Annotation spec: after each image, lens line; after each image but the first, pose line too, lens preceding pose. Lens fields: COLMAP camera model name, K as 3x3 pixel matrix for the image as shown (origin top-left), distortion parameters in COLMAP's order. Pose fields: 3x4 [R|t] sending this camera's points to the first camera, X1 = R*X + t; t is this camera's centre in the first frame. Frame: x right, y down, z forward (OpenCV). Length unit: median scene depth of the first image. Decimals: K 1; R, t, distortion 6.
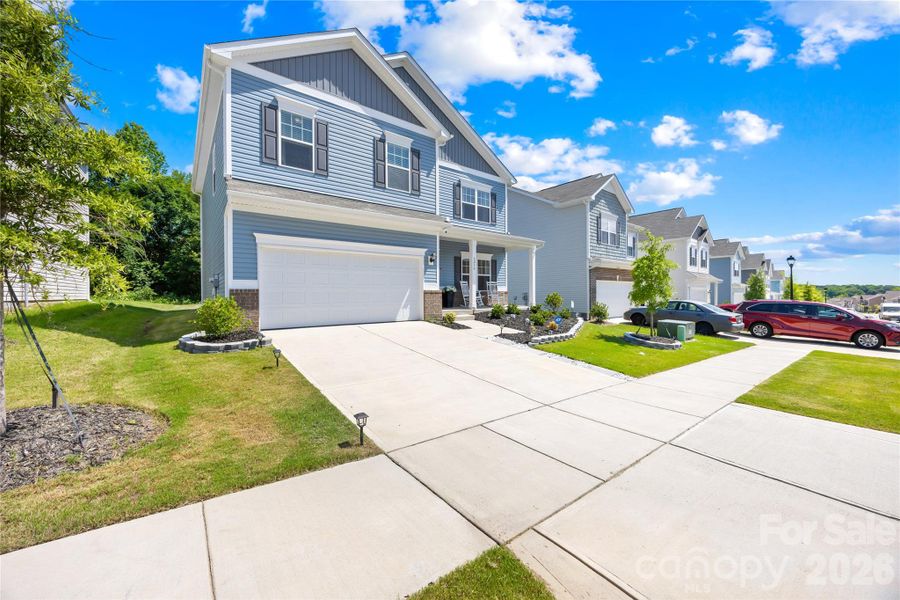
lens RADIAL K [[344.5, 0, 450.9], [0, 344.5, 295.1], [0, 0, 1]] dist [-0.002565, -0.000074]
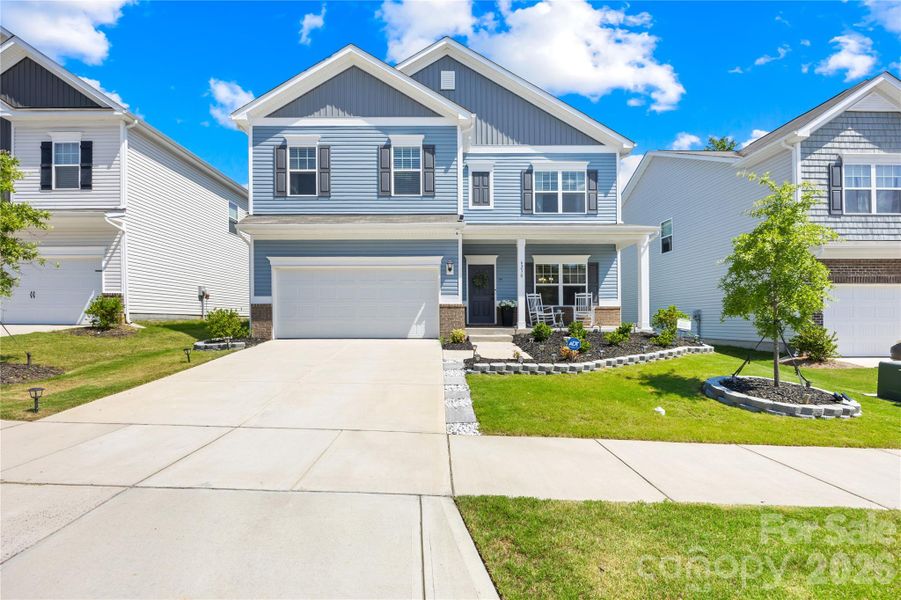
lens RADIAL K [[344.9, 0, 451.4], [0, 344.9, 295.1], [0, 0, 1]] dist [-0.002565, -0.000074]
pose [[0.780292, -0.030383, -0.624678, 0.481380], [-0.001335, 0.998736, -0.050244, 0.002488], [0.625415, 0.040039, 0.779265, 0.368289]]
